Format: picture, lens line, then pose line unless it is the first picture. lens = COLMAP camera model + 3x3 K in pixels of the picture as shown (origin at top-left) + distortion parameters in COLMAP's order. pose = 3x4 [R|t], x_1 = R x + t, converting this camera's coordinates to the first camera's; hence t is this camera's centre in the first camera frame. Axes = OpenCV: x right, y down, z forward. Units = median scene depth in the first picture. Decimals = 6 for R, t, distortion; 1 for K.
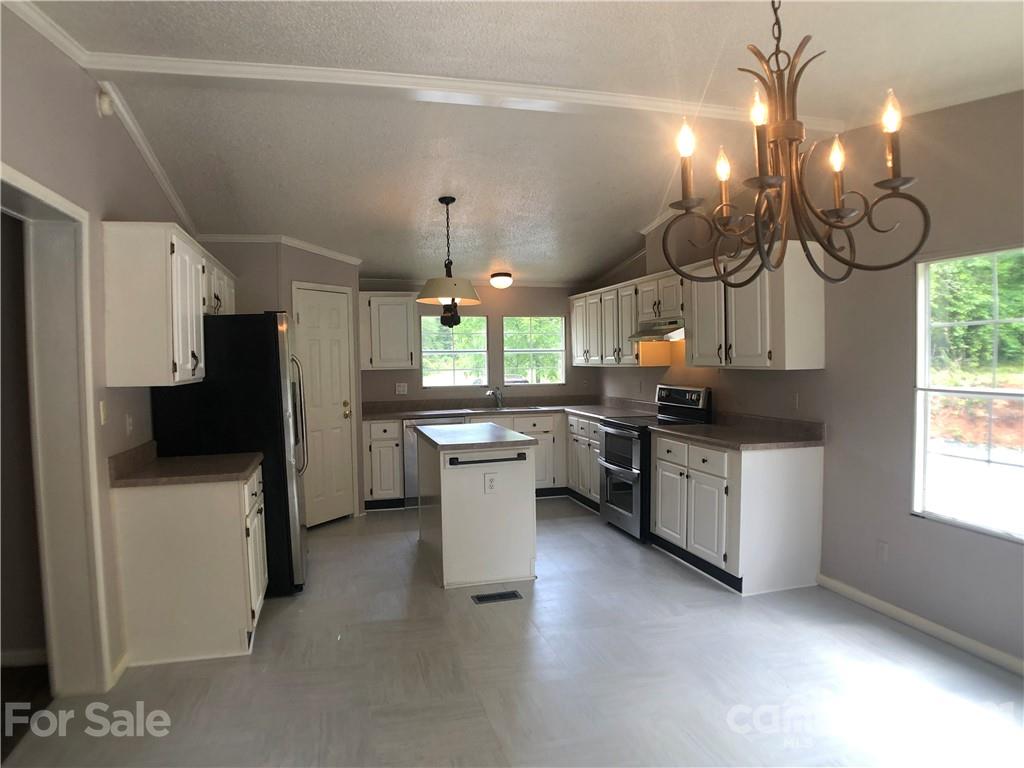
lens RADIAL K [[649.2, 0, 512.0], [0, 649.2, 384.0], [0, 0, 1]] dist [-0.080952, -0.001183]
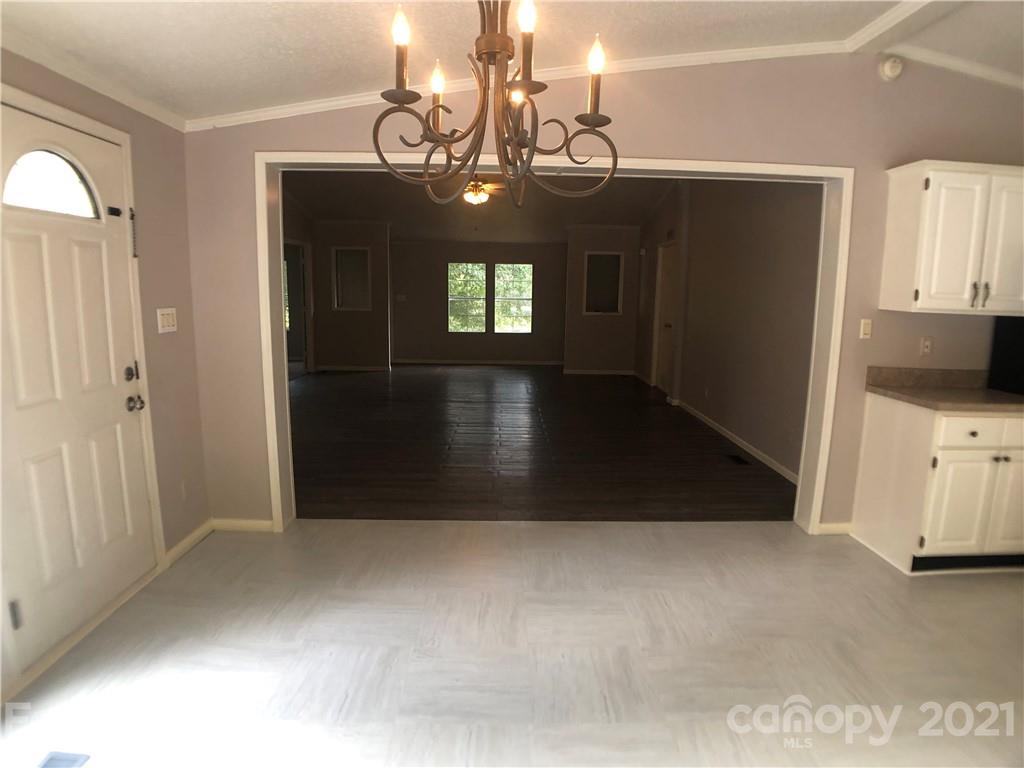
lens RADIAL K [[617.8, 0, 536.4], [0, 617.8, 396.9], [0, 0, 1]] dist [-0.079469, 0.001371]
pose [[-0.228988, 0.181118, -0.956431, 0.381168], [-0.055272, 0.978534, 0.198536, -0.013663], [0.971859, 0.098326, -0.214061, 0.359518]]
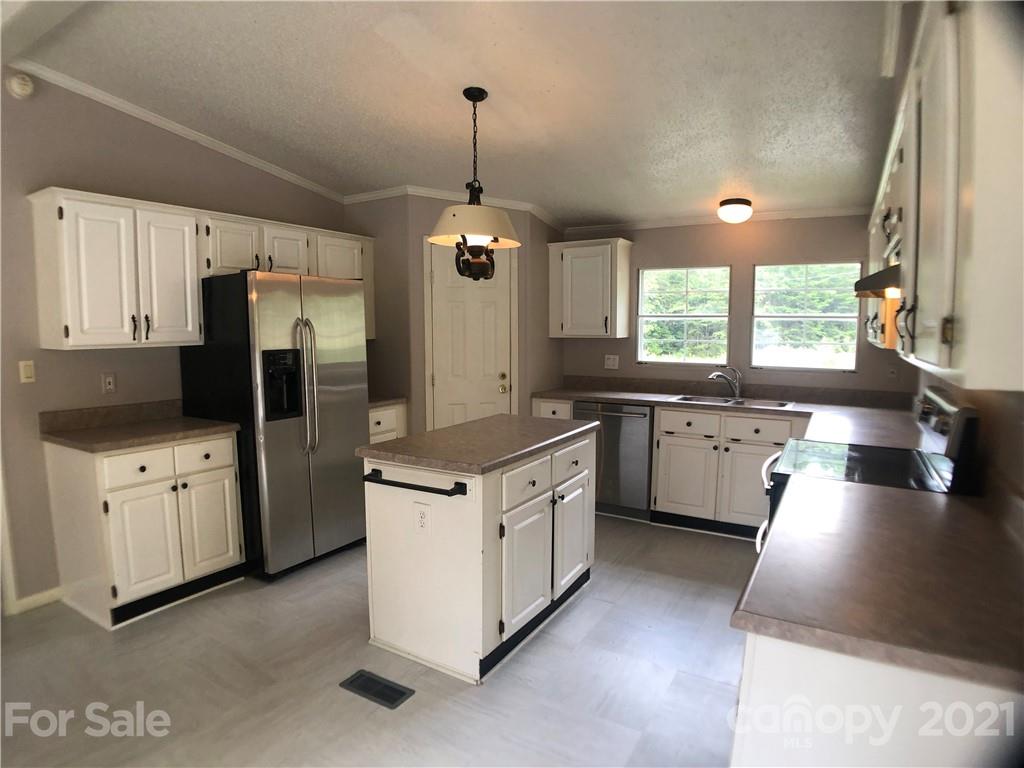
lens RADIAL K [[578.9, 0, 498.1], [0, 578.9, 385.1], [0, 0, 1]] dist [-0.071823, 0.000921]
pose [[0.672043, 0.090651, -0.734943, 0.354302], [-0.040092, 0.995477, 0.086126, -0.027159], [0.739426, -0.028415, 0.672638, 0.547112]]
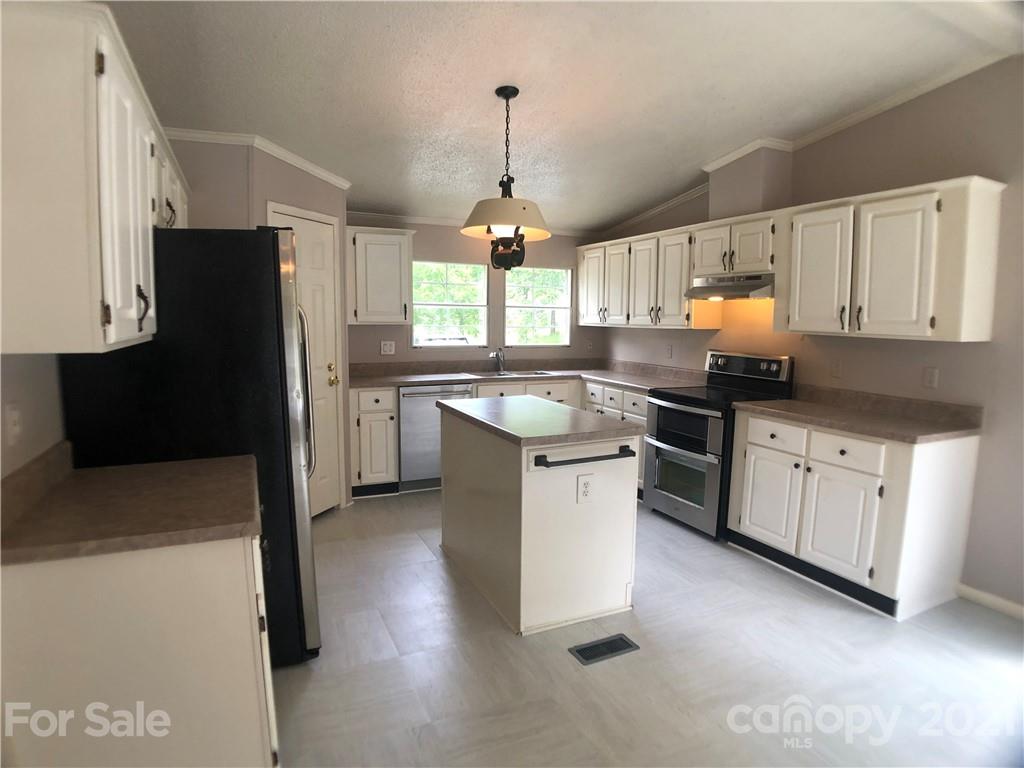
lens RADIAL K [[579.3, 0, 512.0], [0, 579.3, 384.0], [0, 0, 1]] dist [-0.109427, 0.027429]
pose [[0.986690, 0.008010, 0.162413, -0.177230], [-0.020322, 0.997030, 0.074284, -0.006373], [-0.161336, -0.076596, 0.983923, 0.322241]]
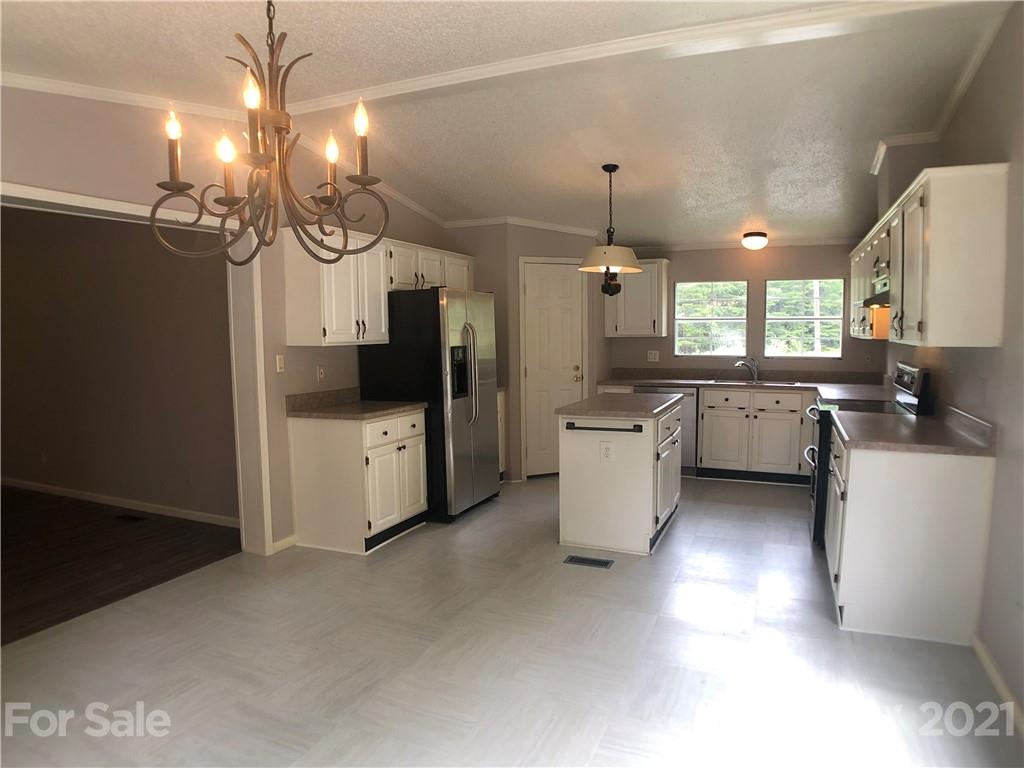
lens RADIAL K [[649.2, 0, 512.0], [0, 649.2, 384.0], [0, 0, 1]] dist [-0.080952, -0.001183]
pose [[0.776042, 0.061575, -0.627668, 0.389945], [-0.028045, 0.997607, 0.063192, -0.008934], [0.630057, -0.031437, 0.775912, 0.107302]]
